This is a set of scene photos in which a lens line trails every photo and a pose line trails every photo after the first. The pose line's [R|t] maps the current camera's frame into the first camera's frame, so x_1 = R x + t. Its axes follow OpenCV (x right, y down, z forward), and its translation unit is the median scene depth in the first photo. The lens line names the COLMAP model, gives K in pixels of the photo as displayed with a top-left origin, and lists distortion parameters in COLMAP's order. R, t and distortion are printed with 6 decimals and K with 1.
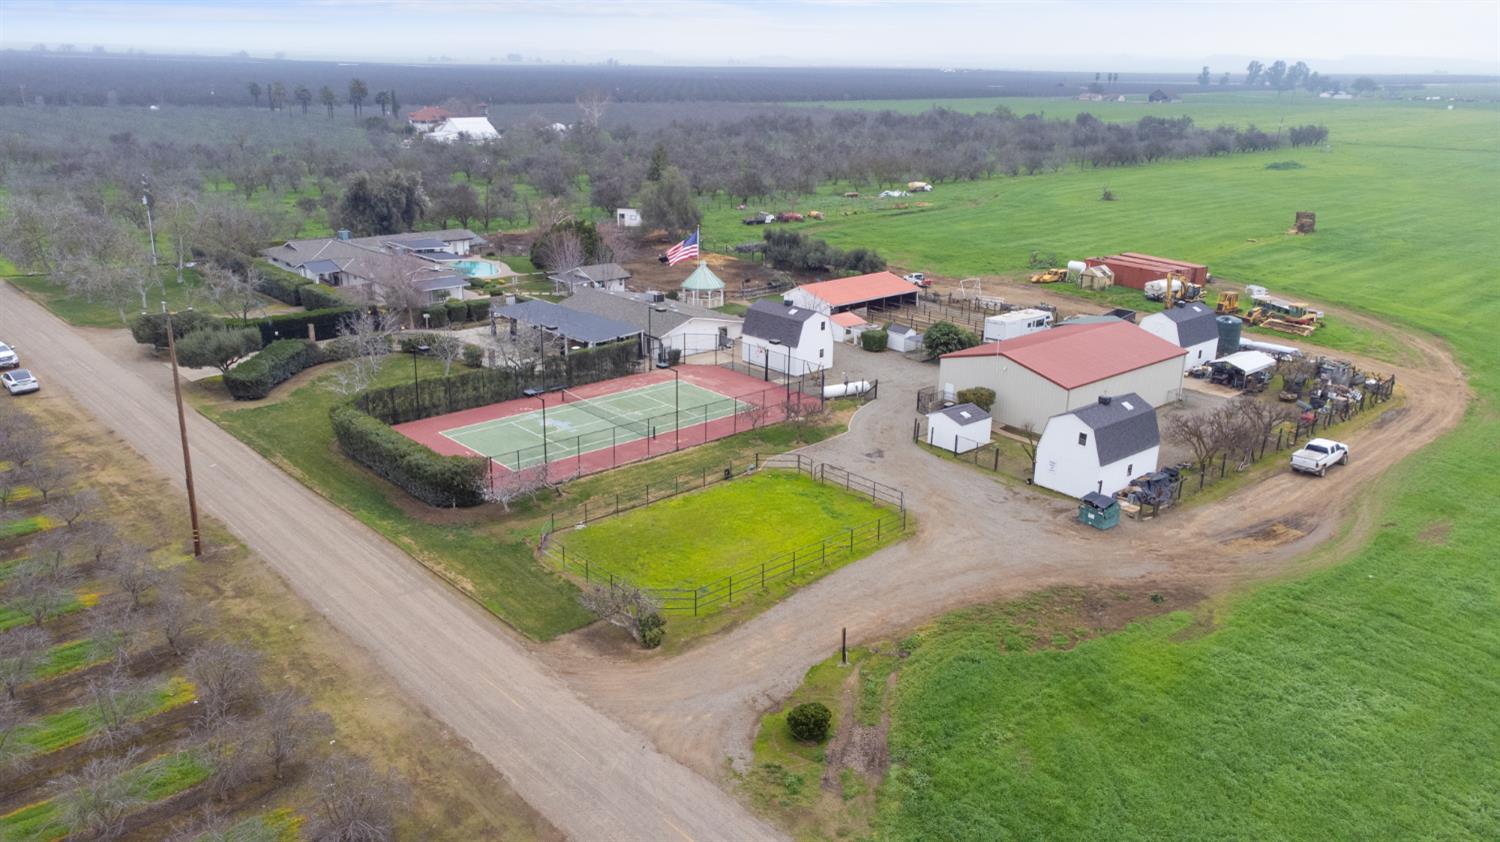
lens RADIAL K [[1113.1, 0, 750.0], [0, 1113.1, 421.0], [0, 0, 1]] dist [0.043712, -0.001852]
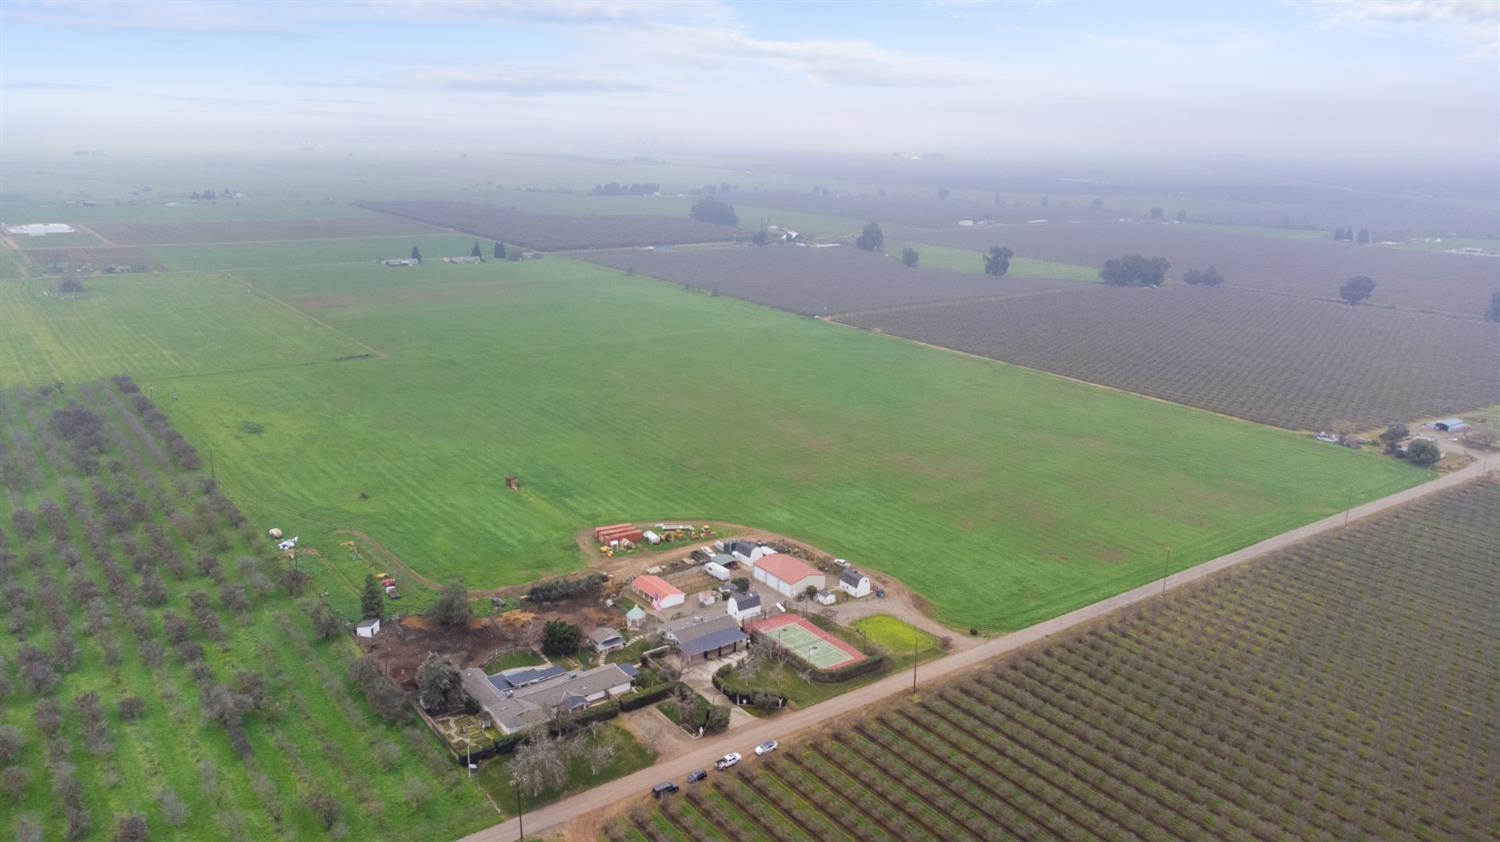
lens RADIAL K [[1068.1, 0, 750.0], [0, 1068.1, 421.0], [0, 0, 1]] dist [0.071809, -0.000920]
pose [[0.111304, -0.274443, 0.955140, -3.370929], [0.290007, 0.928248, 0.232921, -1.576691], [-0.950530, 0.251072, 0.182908, 0.510022]]
